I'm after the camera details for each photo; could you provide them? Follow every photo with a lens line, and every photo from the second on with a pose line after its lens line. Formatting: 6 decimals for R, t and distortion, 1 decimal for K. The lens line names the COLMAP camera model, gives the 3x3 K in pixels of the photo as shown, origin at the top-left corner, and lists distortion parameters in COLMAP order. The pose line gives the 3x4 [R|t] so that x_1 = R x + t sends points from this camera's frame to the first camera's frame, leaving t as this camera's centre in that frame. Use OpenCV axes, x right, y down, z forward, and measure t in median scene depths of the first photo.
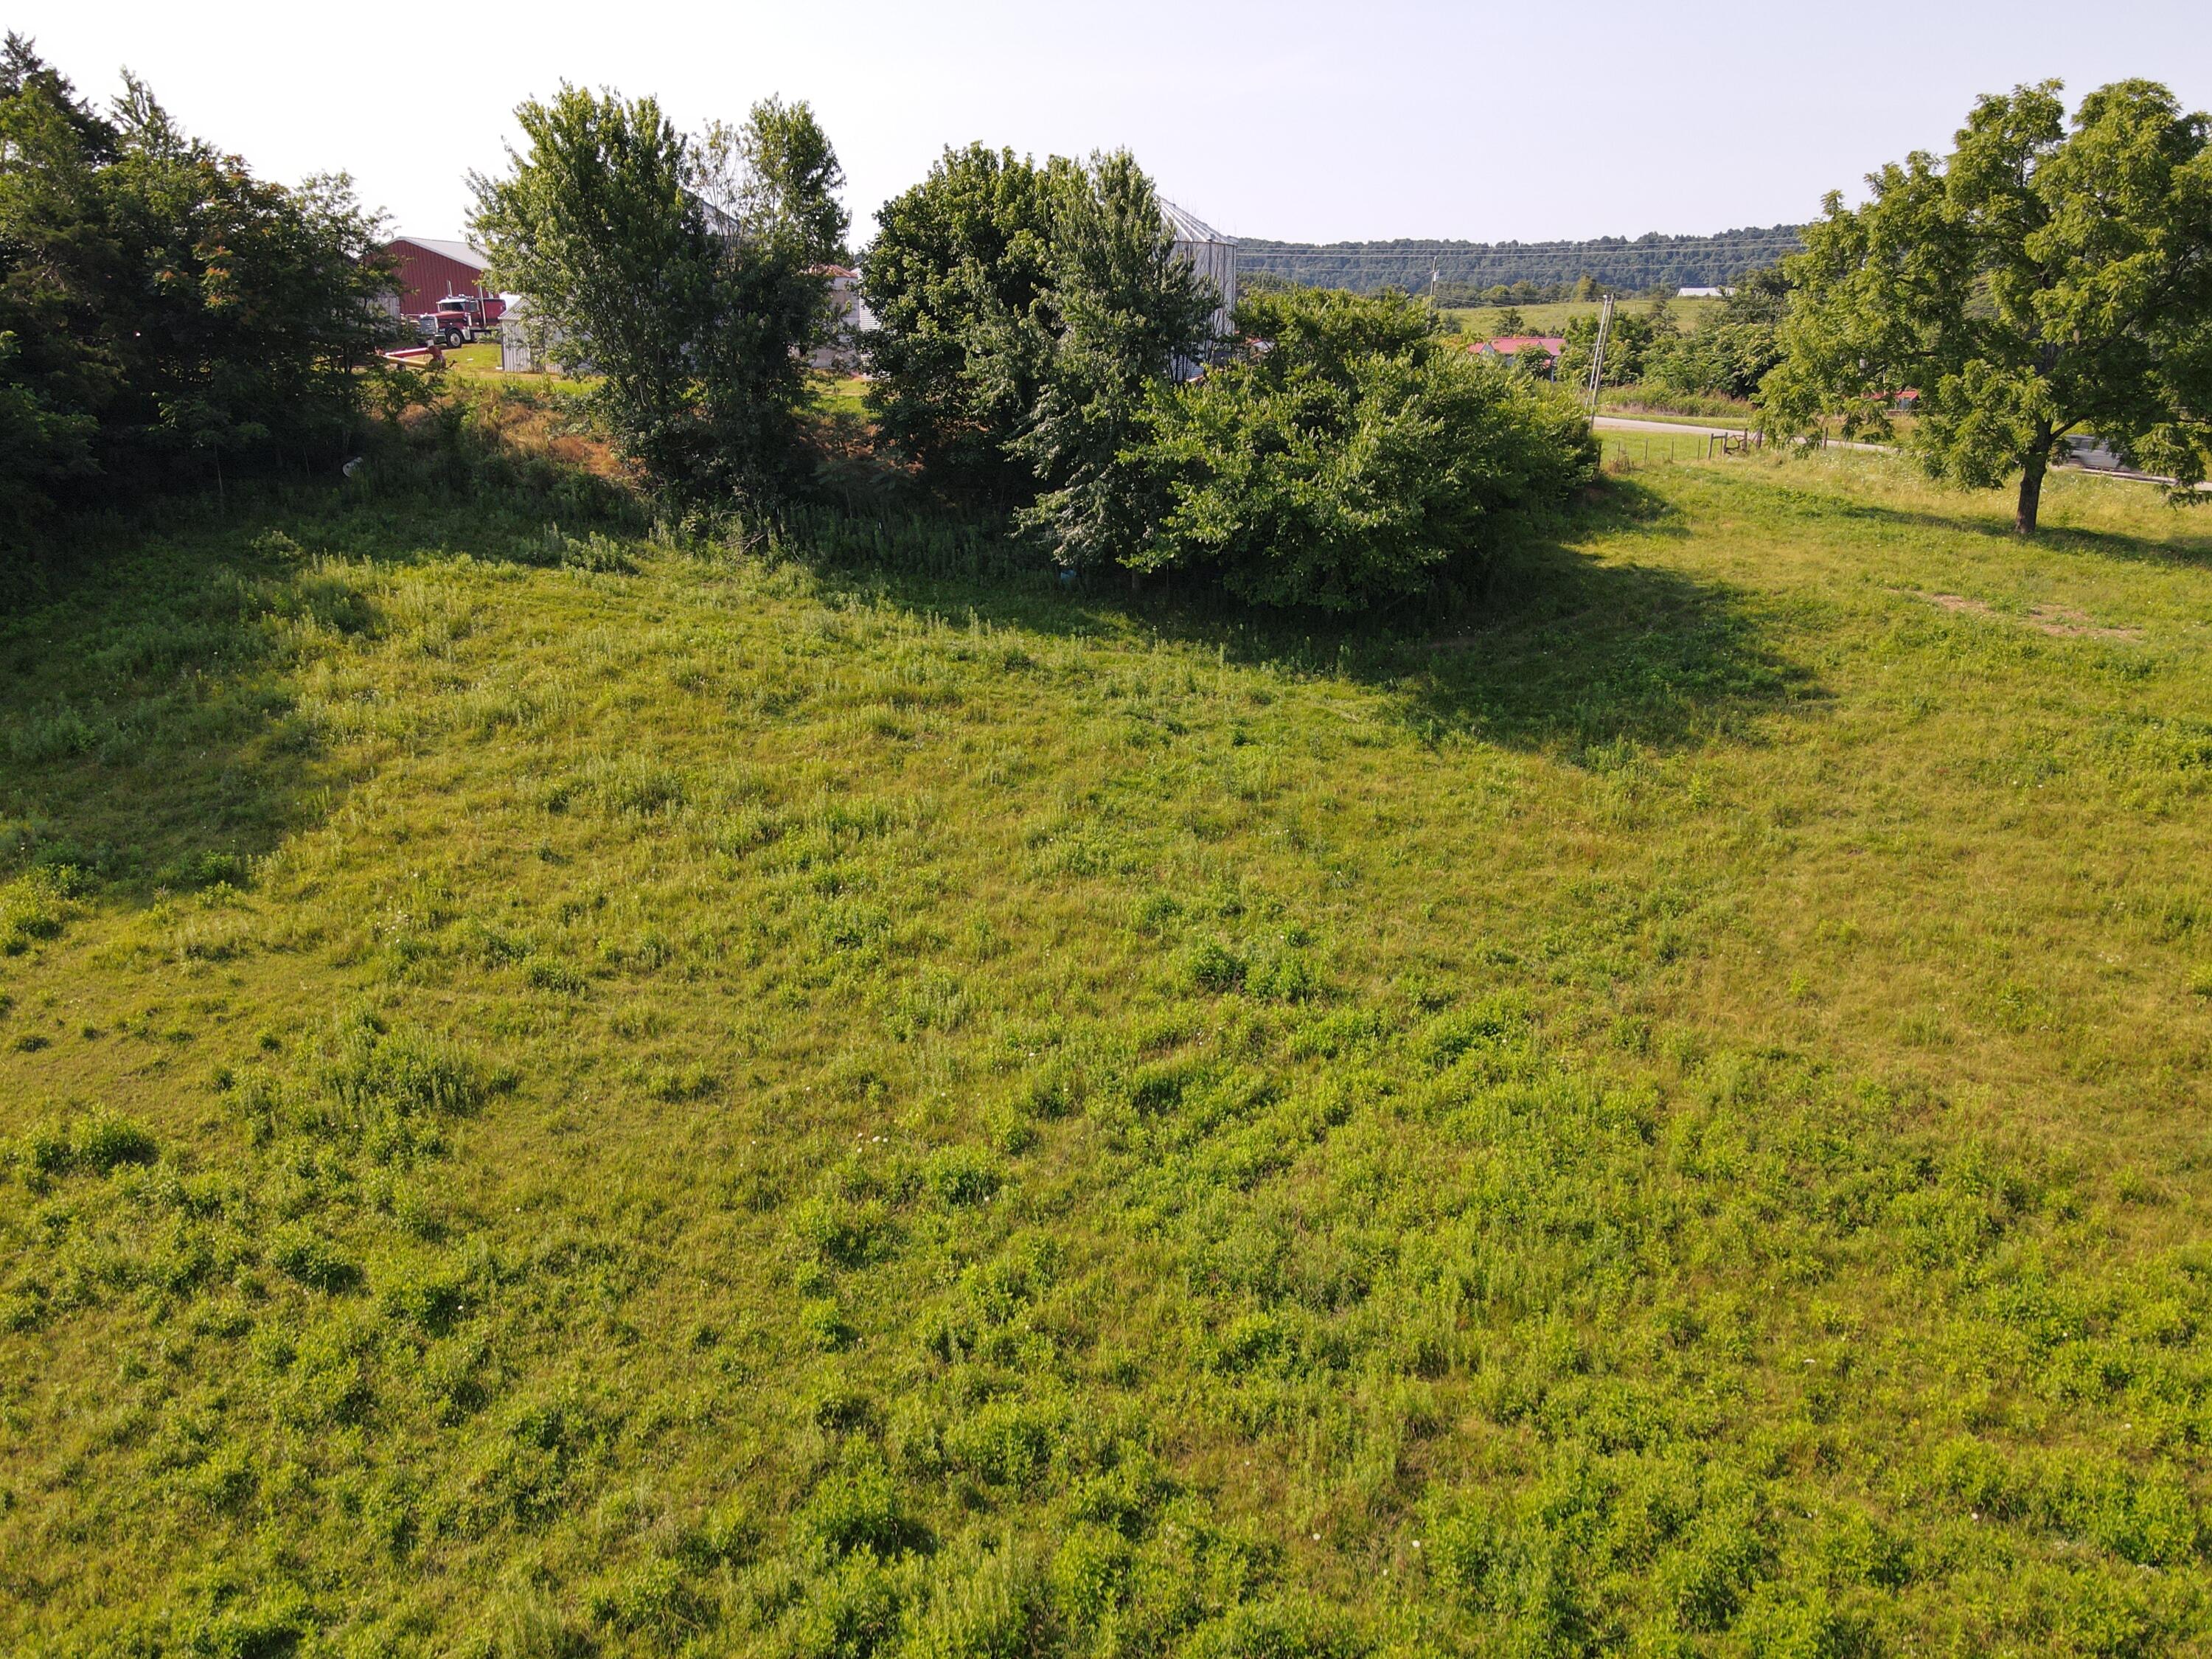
lens RADIAL K [[1583.2, 0, 1106.0], [0, 1583.2, 829.5], [0, 0, 1]] dist [-0.000850, 0.011094]
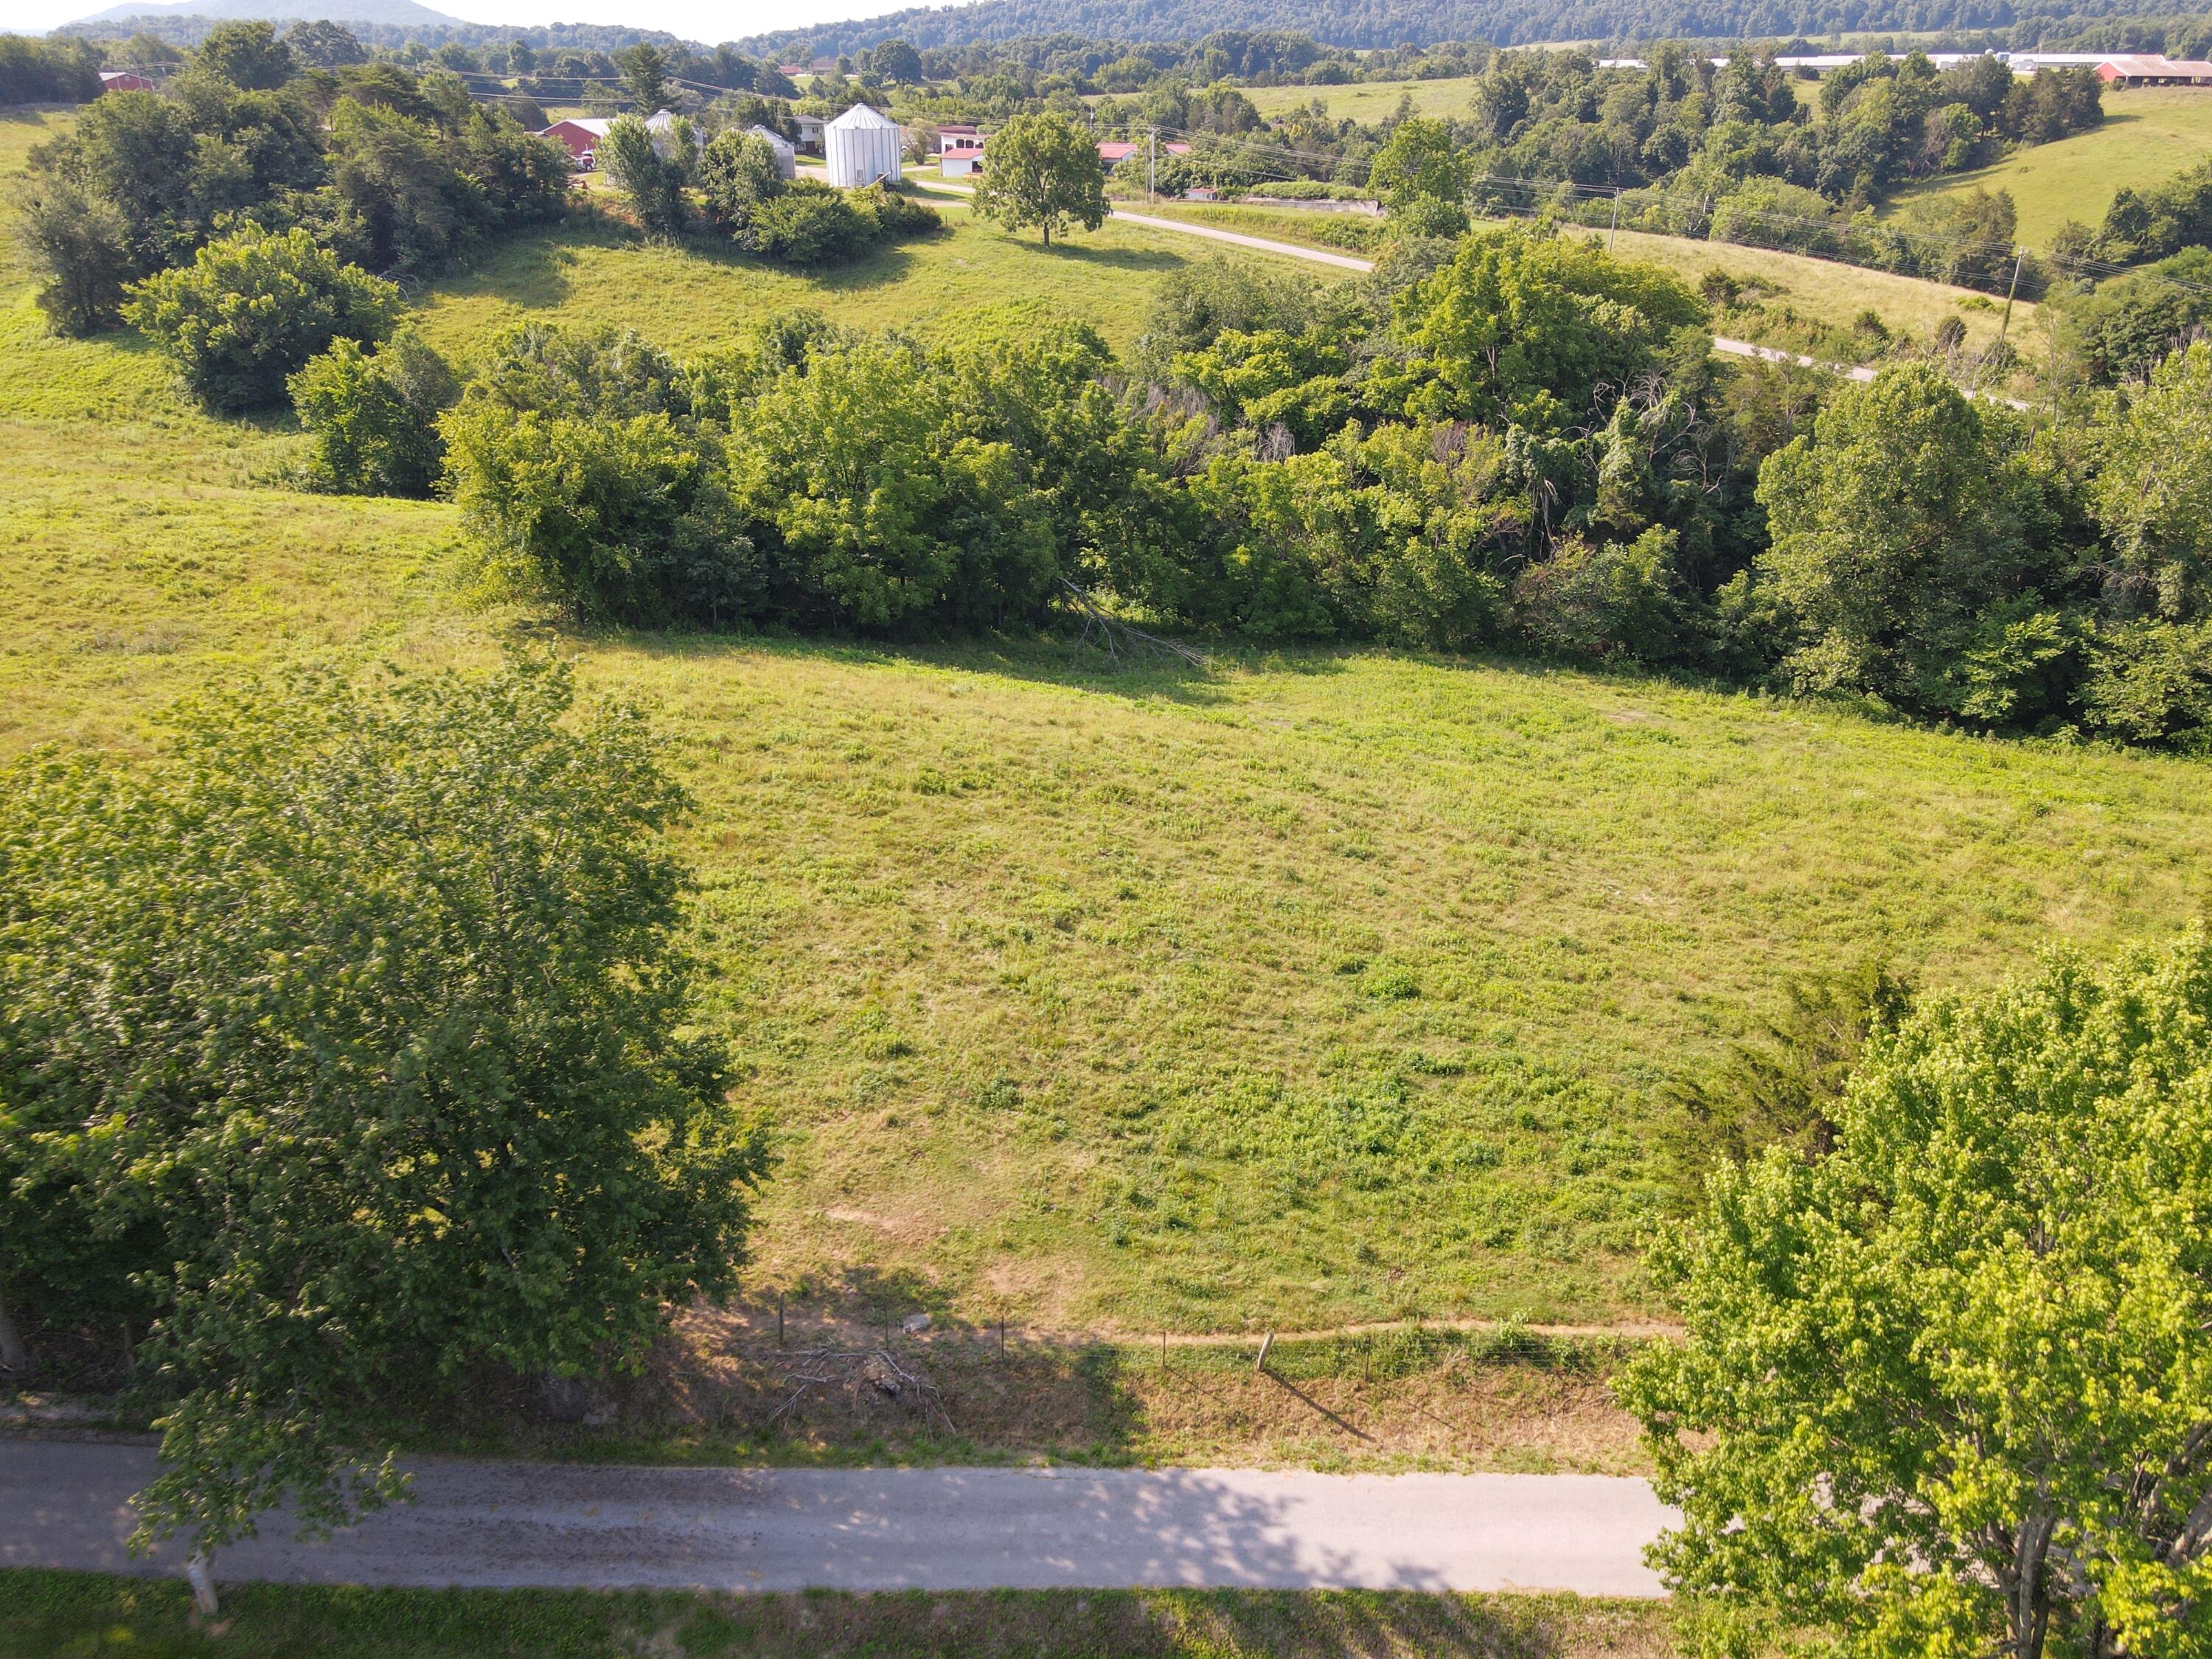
lens RADIAL K [[1583.2, 0, 1106.0], [0, 1583.2, 829.5], [0, 0, 1]] dist [-0.000850, 0.011094]
pose [[0.996822, 0.035811, -0.071163, 1.330547], [-0.025193, 0.989132, 0.144858, 0.736381], [0.075577, -0.142605, 0.986890, -3.337008]]
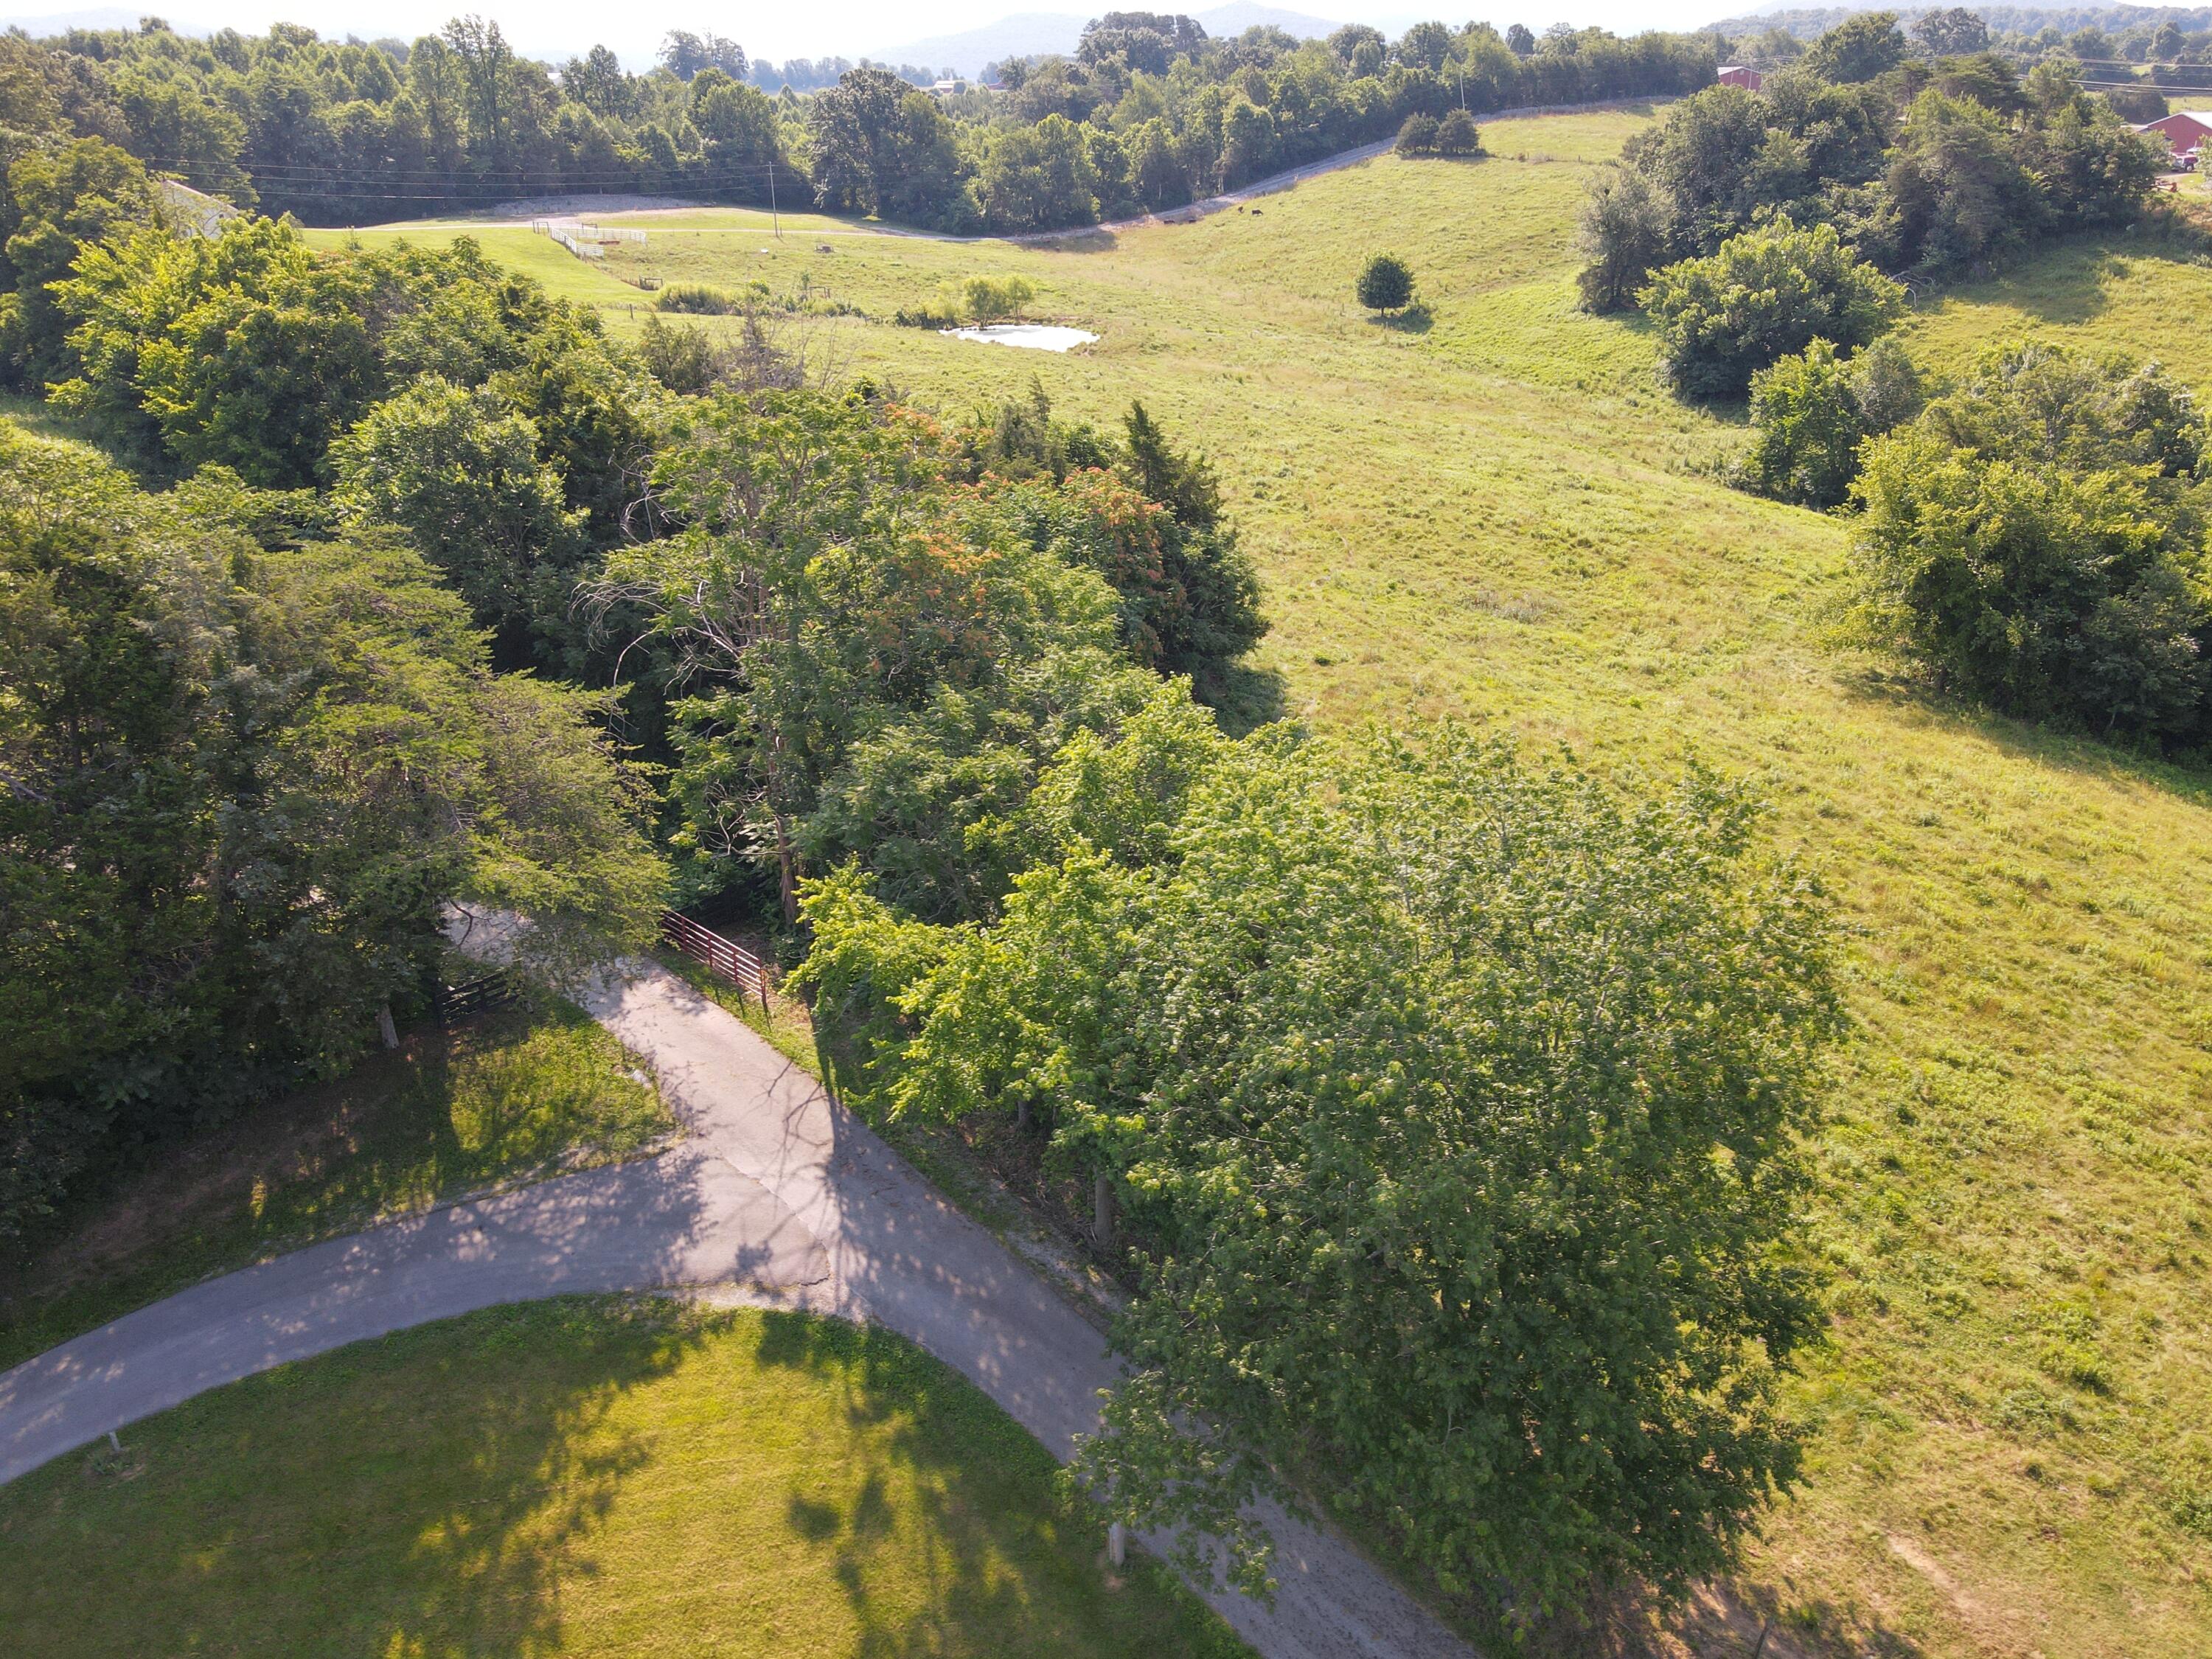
lens RADIAL K [[1584.1, 0, 1106.0], [0, 1584.1, 829.5], [0, 0, 1]] dist [0.010174, -0.008052]
pose [[0.586897, 0.334529, -0.737321, 1.324091], [-0.220105, 0.942278, 0.252320, 0.688119], [0.779170, 0.014202, 0.626652, -3.190494]]
